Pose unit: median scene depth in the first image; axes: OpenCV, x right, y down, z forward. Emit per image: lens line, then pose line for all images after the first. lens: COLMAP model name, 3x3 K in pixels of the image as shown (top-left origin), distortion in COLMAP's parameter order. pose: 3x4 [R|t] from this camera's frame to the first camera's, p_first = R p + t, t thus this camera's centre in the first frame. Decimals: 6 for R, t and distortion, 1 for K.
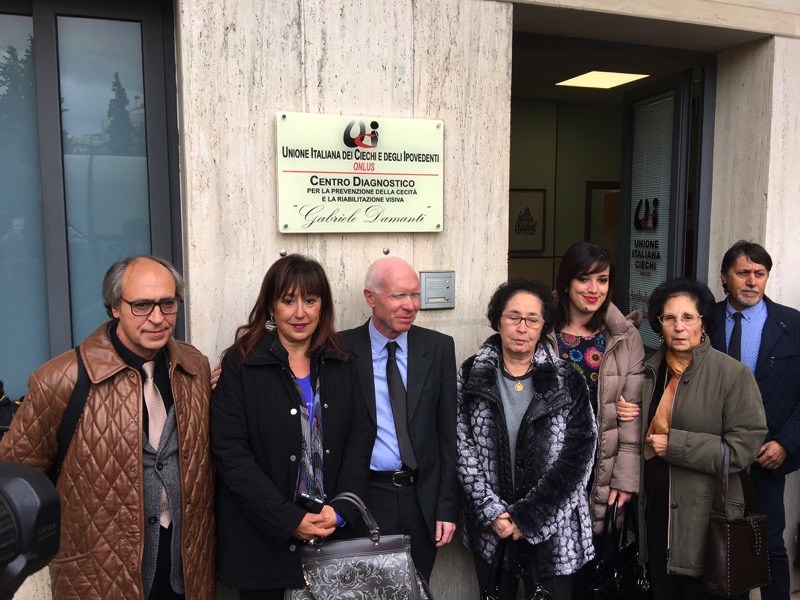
lens RADIAL K [[683.6, 0, 400.0], [0, 683.6, 300.0], [0, 0, 1]] dist [0.073848, -0.135537]
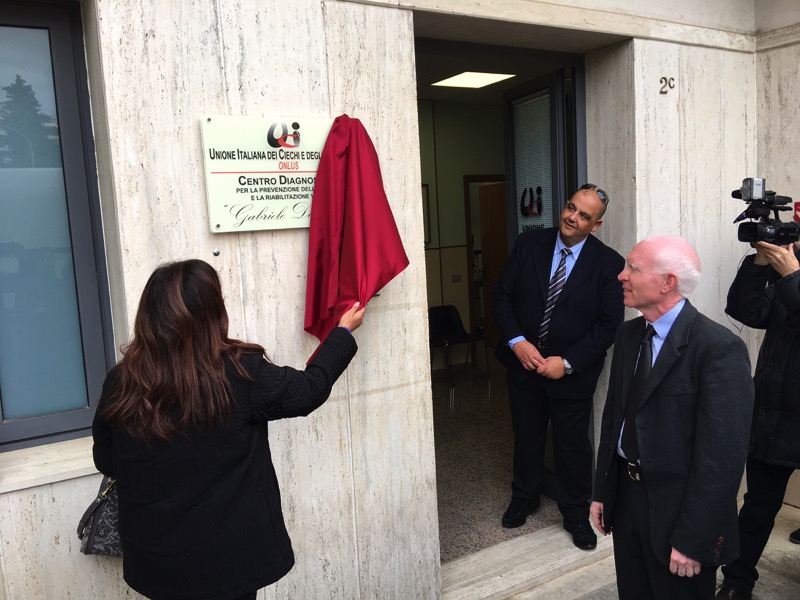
lens RADIAL K [[683.6, 0, 400.0], [0, 683.6, 300.0], [0, 0, 1]] dist [0.073848, -0.135537]
pose [[0.980288, -0.073896, 0.183235, -0.093673], [0.074099, 0.997234, 0.005749, 0.017127], [-0.183153, 0.007942, 0.983052, -0.062131]]
